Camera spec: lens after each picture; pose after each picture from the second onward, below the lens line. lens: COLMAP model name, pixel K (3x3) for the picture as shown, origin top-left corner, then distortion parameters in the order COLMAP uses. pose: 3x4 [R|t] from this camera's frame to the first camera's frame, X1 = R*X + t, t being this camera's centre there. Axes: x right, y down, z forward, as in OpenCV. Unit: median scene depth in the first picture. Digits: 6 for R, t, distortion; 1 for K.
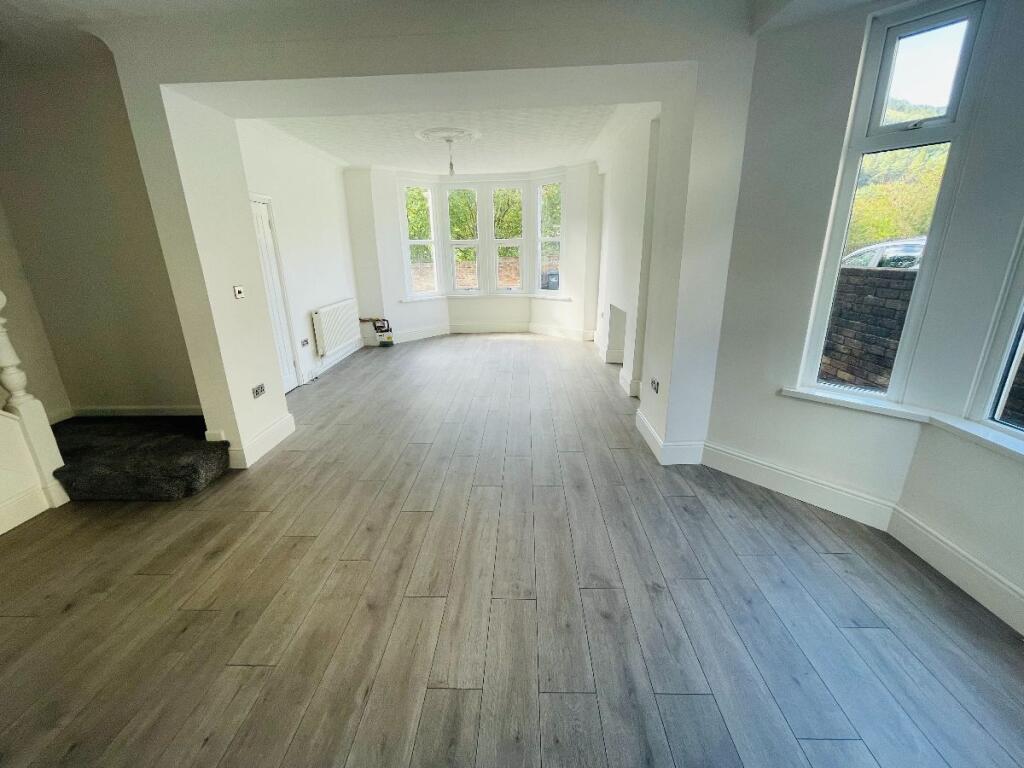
lens RADIAL K [[416.0, 0, 508.9], [0, 416.0, 376.6], [0, 0, 1]] dist [0.000029, -0.000668]
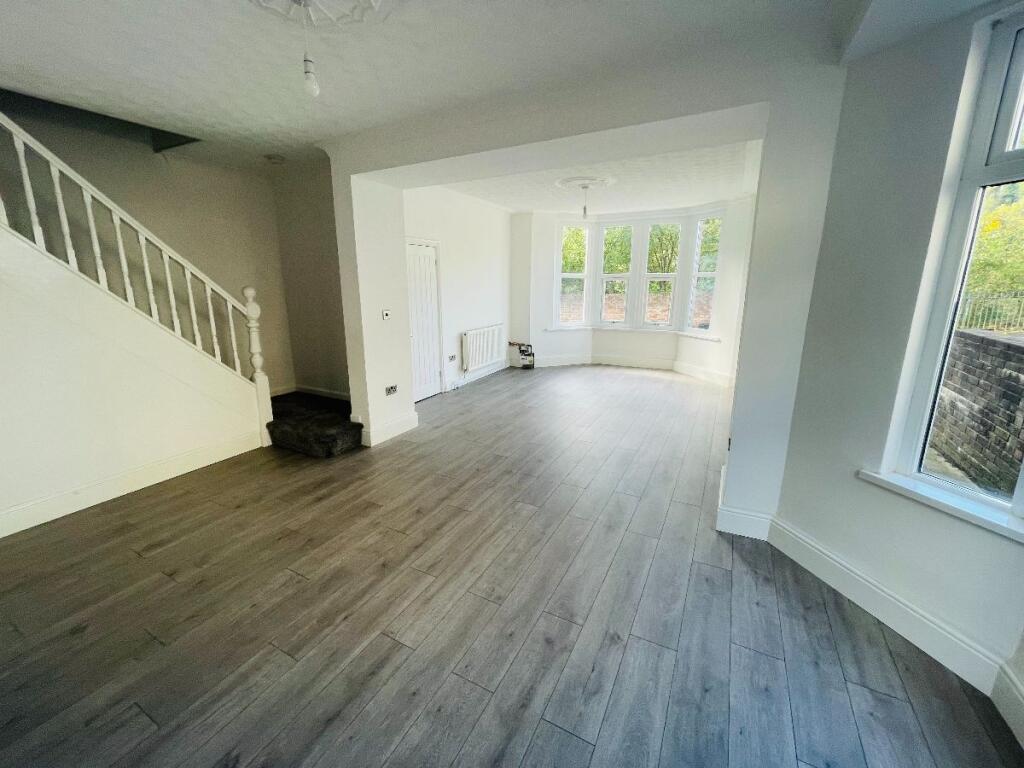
lens RADIAL K [[416.0, 0, 507.8], [0, 416.0, 376.4], [0, 0, 1]] dist [0.000029, -0.000668]
pose [[0.896159, 0.118071, -0.427736, 0.337338], [-0.146121, 0.988709, -0.033220, -0.022782], [0.418984, 0.092272, 0.903293, -0.033770]]
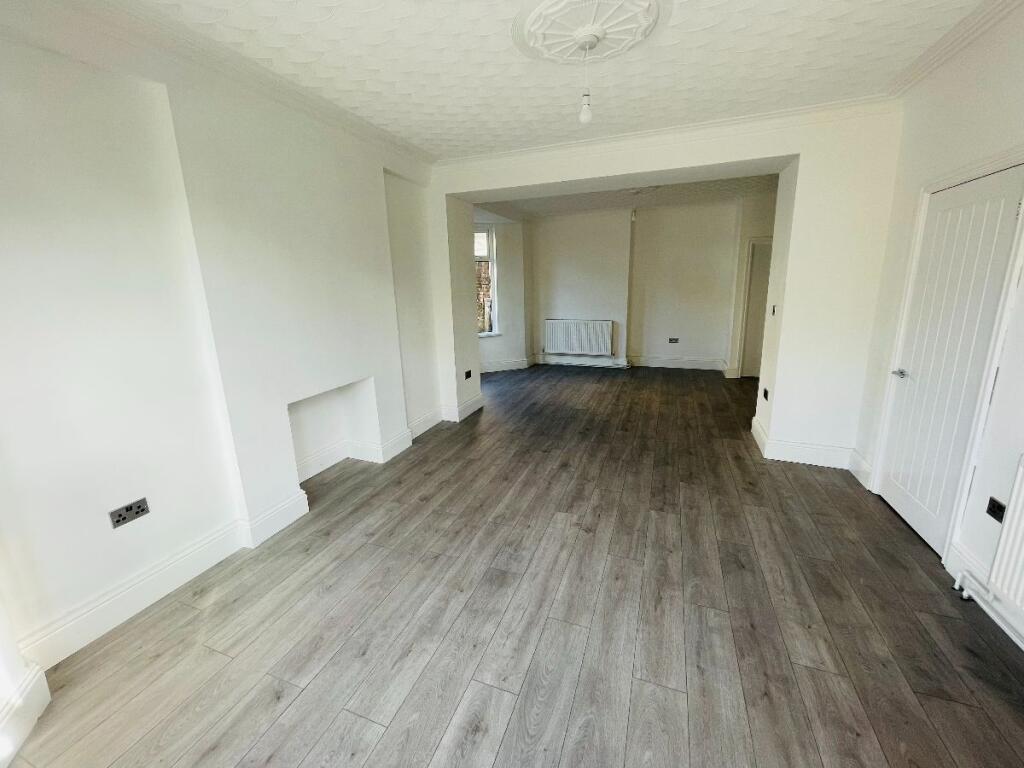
lens RADIAL K [[416.0, 0, 510.2], [0, 416.0, 383.7], [0, 0, 1]] dist [0.000029, -0.000668]
pose [[-0.946780, -0.028293, 0.320636, -0.358735], [0.139940, 0.860883, 0.489181, -0.818167], [-0.289870, 0.508016, -0.811107, 2.631282]]
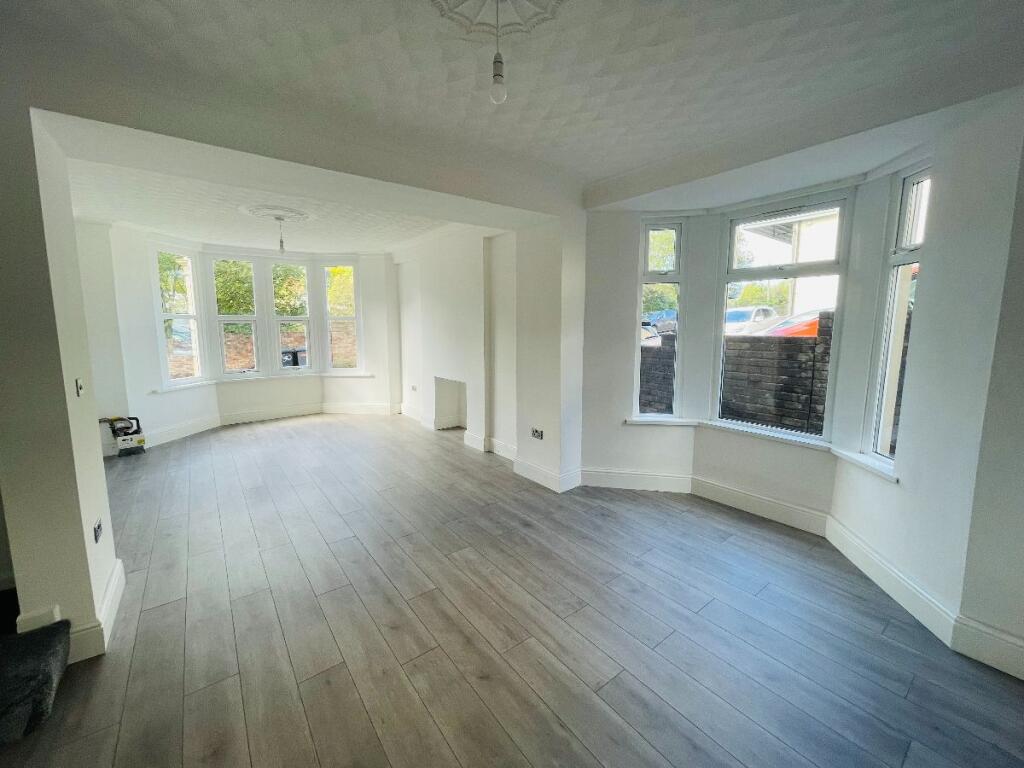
lens RADIAL K [[416.0, 0, 508.9], [0, 416.0, 376.3], [0, 0, 1]] dist [0.000029, -0.000668]
pose [[0.775530, -0.059349, 0.628515, -0.603591], [0.170280, 0.978338, -0.117728, -0.020745], [-0.607913, 0.198325, 0.768836, 0.032906]]
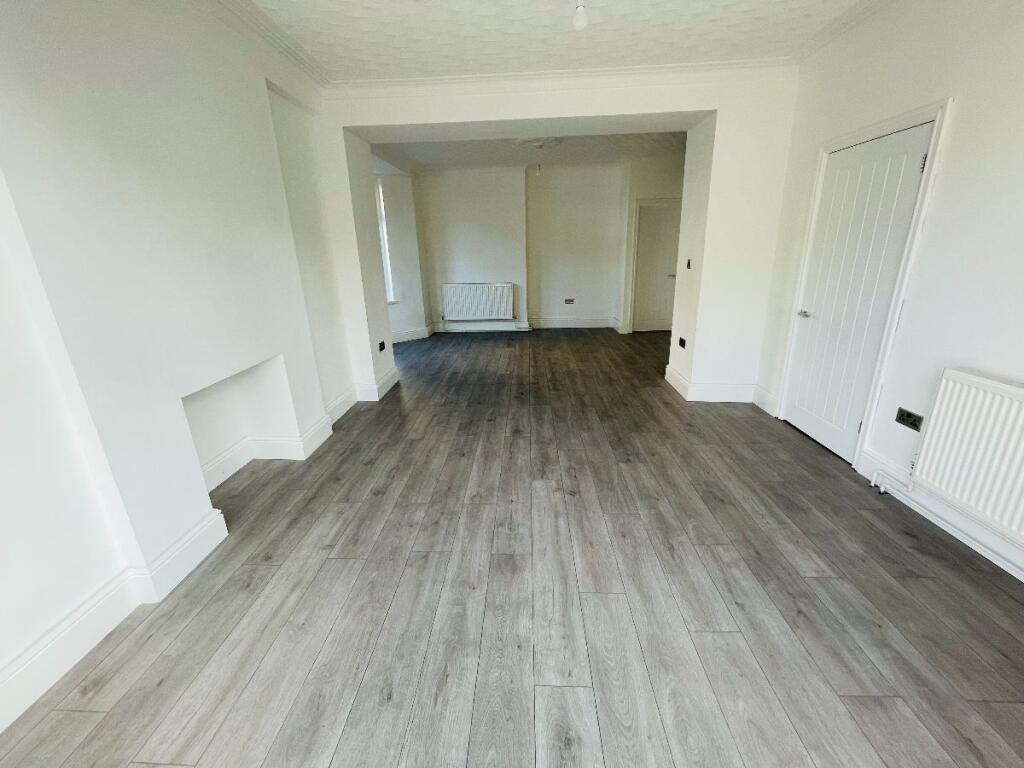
lens RADIAL K [[416.0, 0, 511.4], [0, 416.0, 380.3], [0, 0, 1]] dist [0.000029, -0.000668]
pose [[-0.998747, 0.047521, 0.015691, -0.114120], [0.047985, 0.820317, 0.569892, -0.766201], [0.014210, 0.569931, -0.821570, 2.581518]]
